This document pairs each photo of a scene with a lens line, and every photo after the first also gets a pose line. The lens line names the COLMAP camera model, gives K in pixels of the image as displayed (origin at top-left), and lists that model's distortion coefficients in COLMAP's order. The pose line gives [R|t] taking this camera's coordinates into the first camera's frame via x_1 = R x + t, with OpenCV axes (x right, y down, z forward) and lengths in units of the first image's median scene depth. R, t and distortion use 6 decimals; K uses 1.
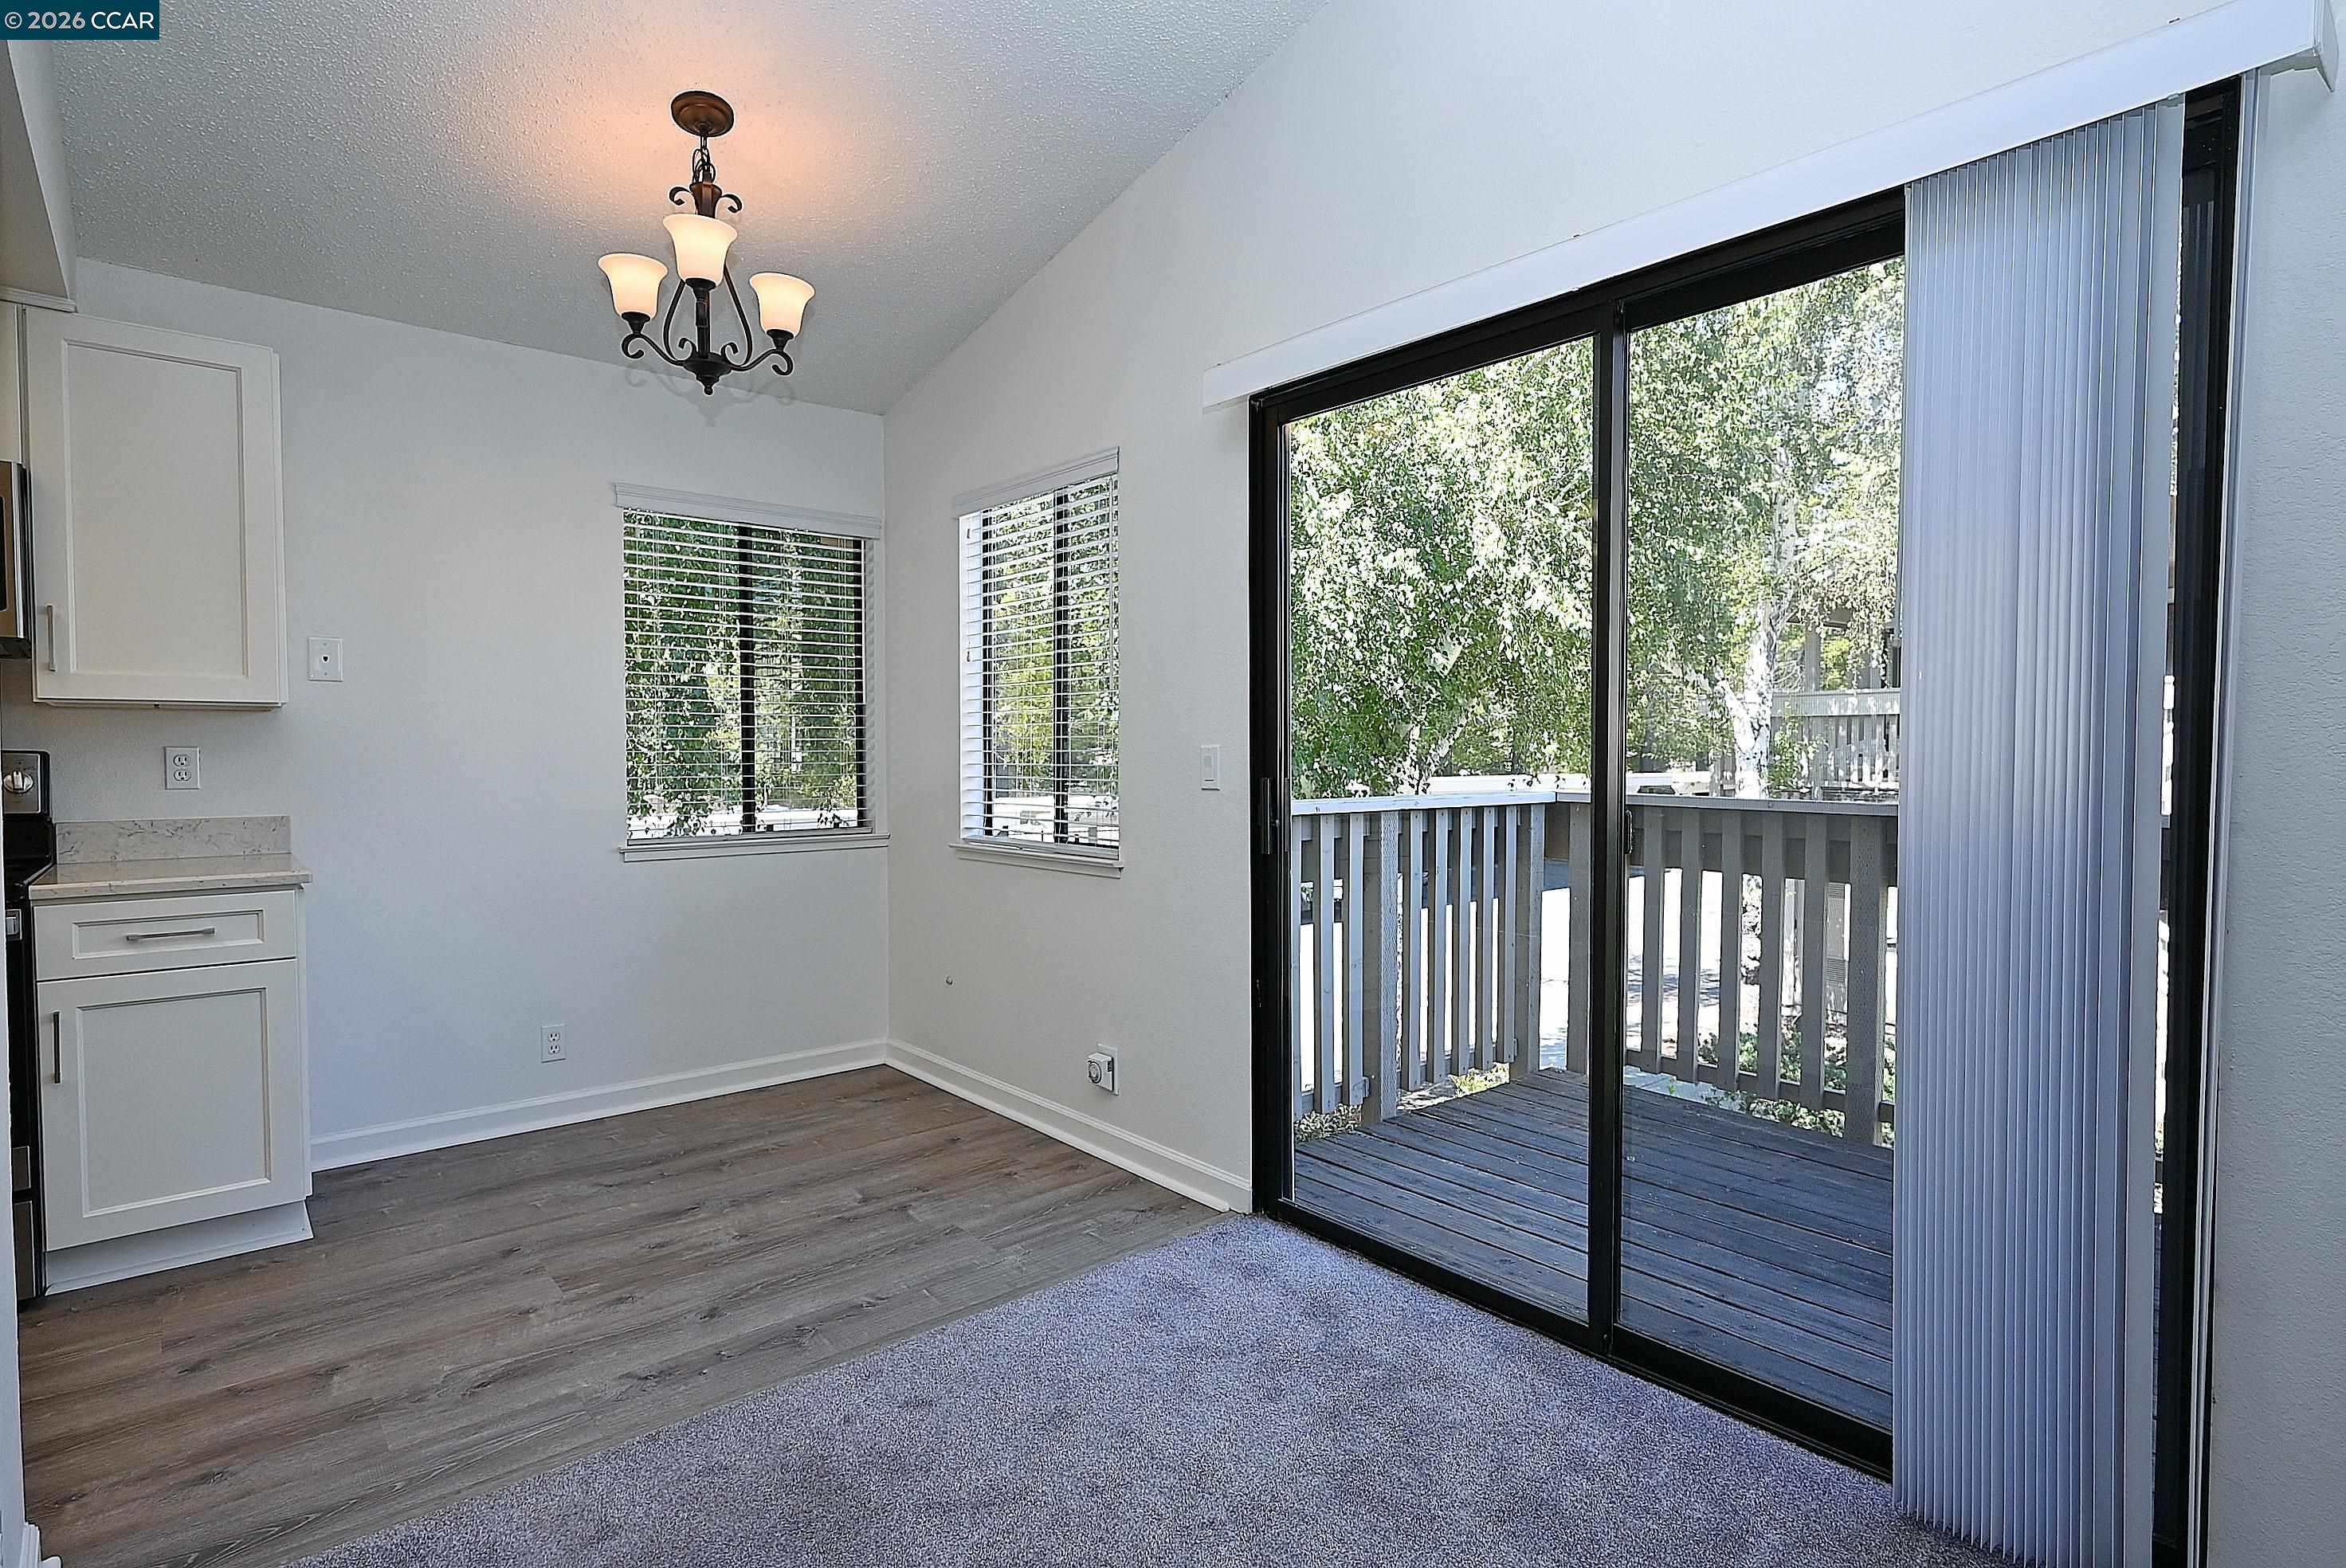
lens RADIAL K [[1172.1, 0, 1168.0], [0, 1172.1, 784.6], [0, 0, 1]] dist [-0.002288, 0.001770]
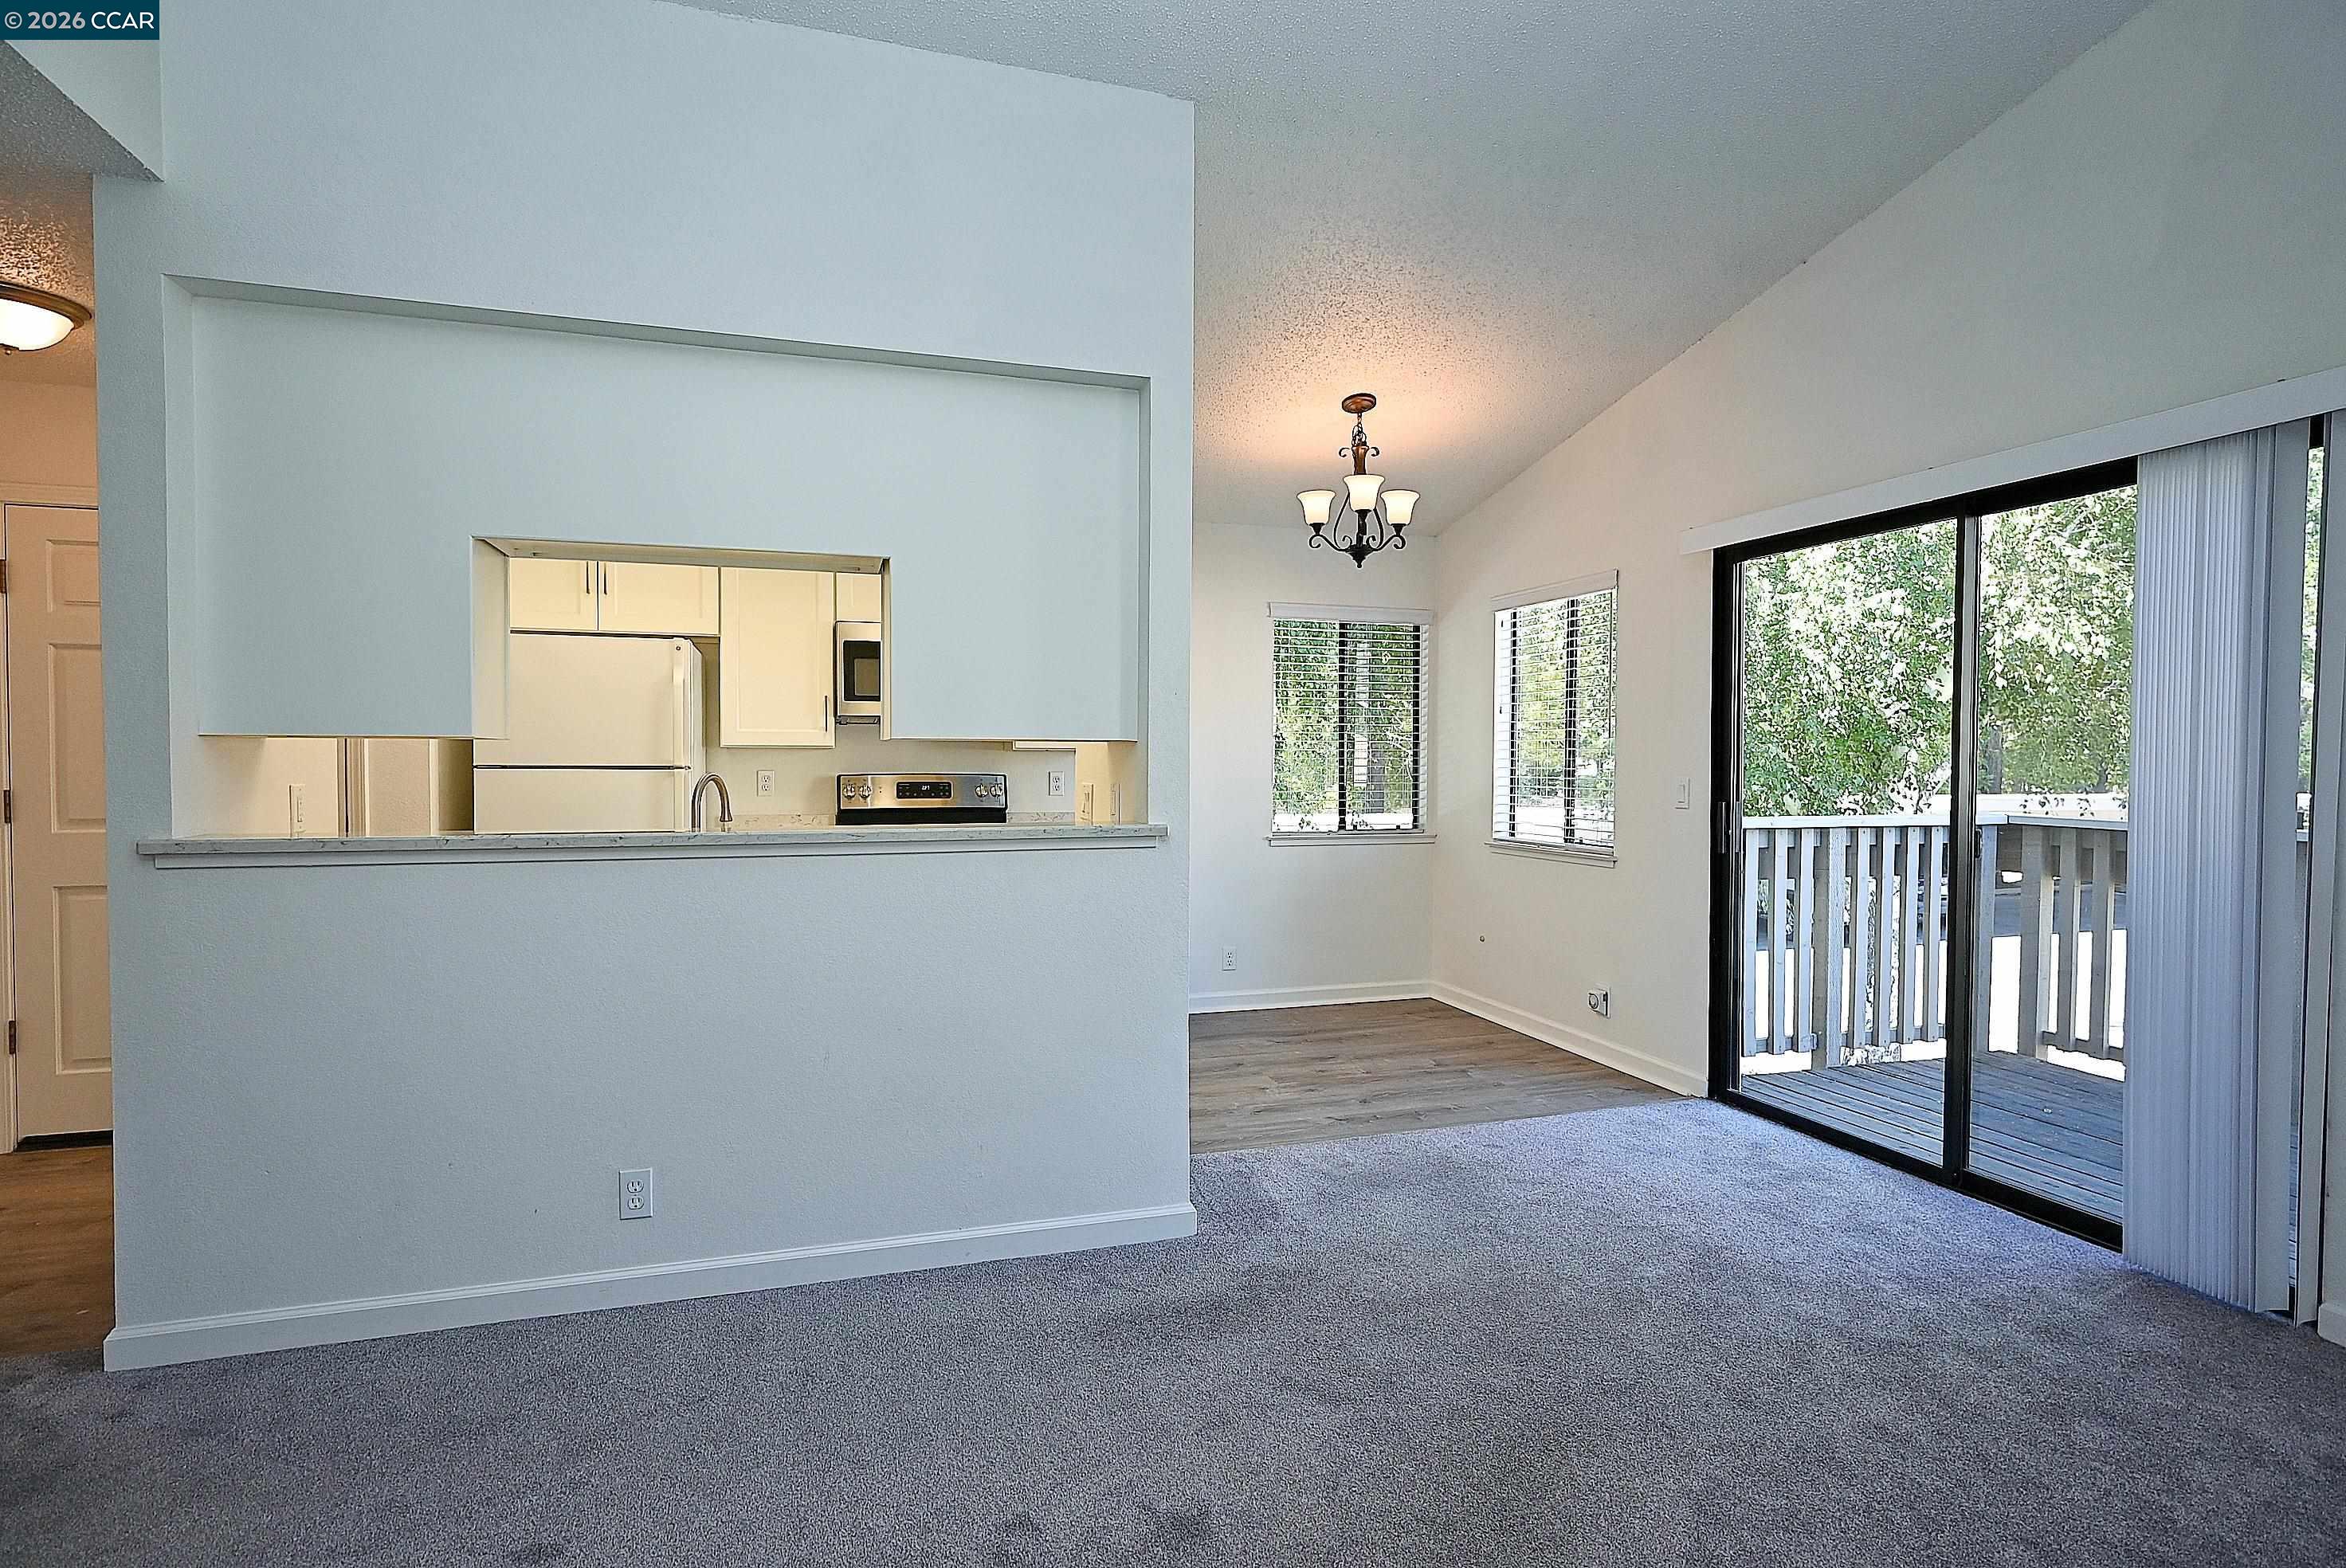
lens RADIAL K [[1172.1, 0, 1168.0], [0, 1172.1, 784.6], [0, 0, 1]] dist [-0.002288, 0.001770]
pose [[0.922642, 0.014351, -0.385391, 0.007800], [-0.016571, 0.999860, -0.002440, -0.011818], [0.385302, 0.008637, 0.922750, -0.608349]]
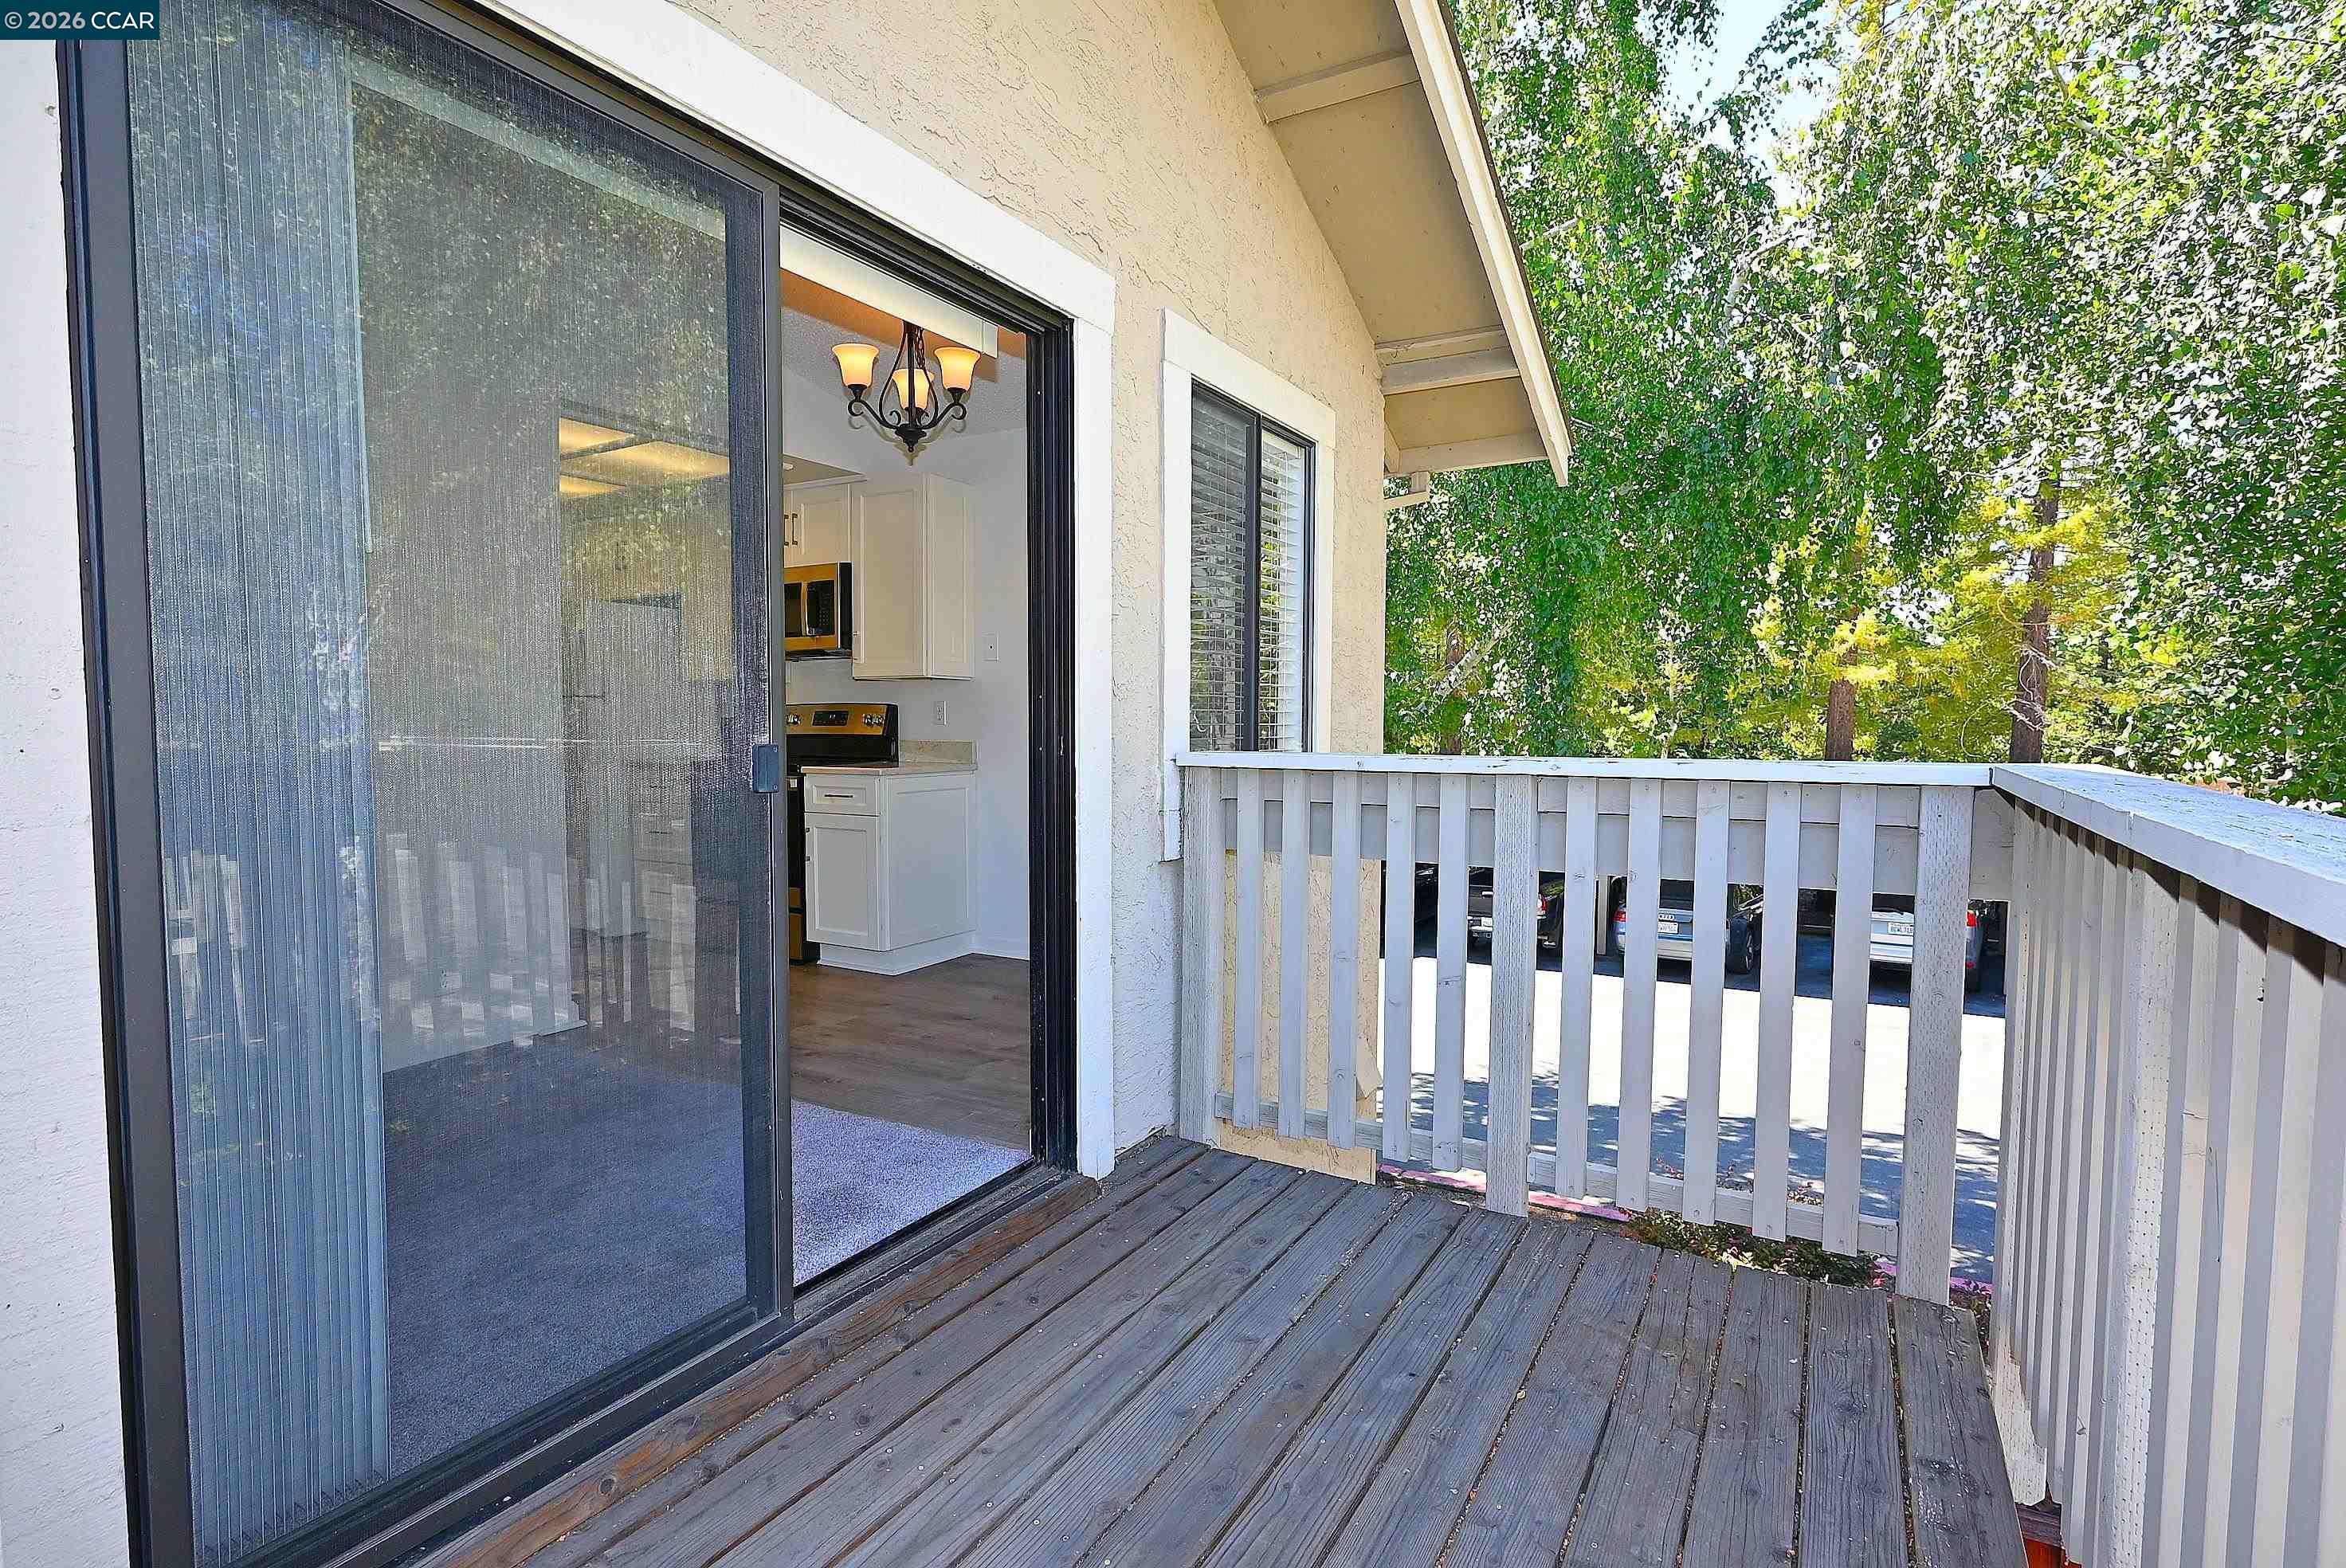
lens RADIAL K [[1172.1, 0, 1168.0], [0, 1172.1, 784.6], [0, 0, 1]] dist [-0.002288, 0.001770]
pose [[0.327820, 0.054782, -0.943151, 1.019267], [-0.025245, 0.998469, 0.049221, -0.001668], [0.944403, 0.007674, 0.328701, 0.764584]]
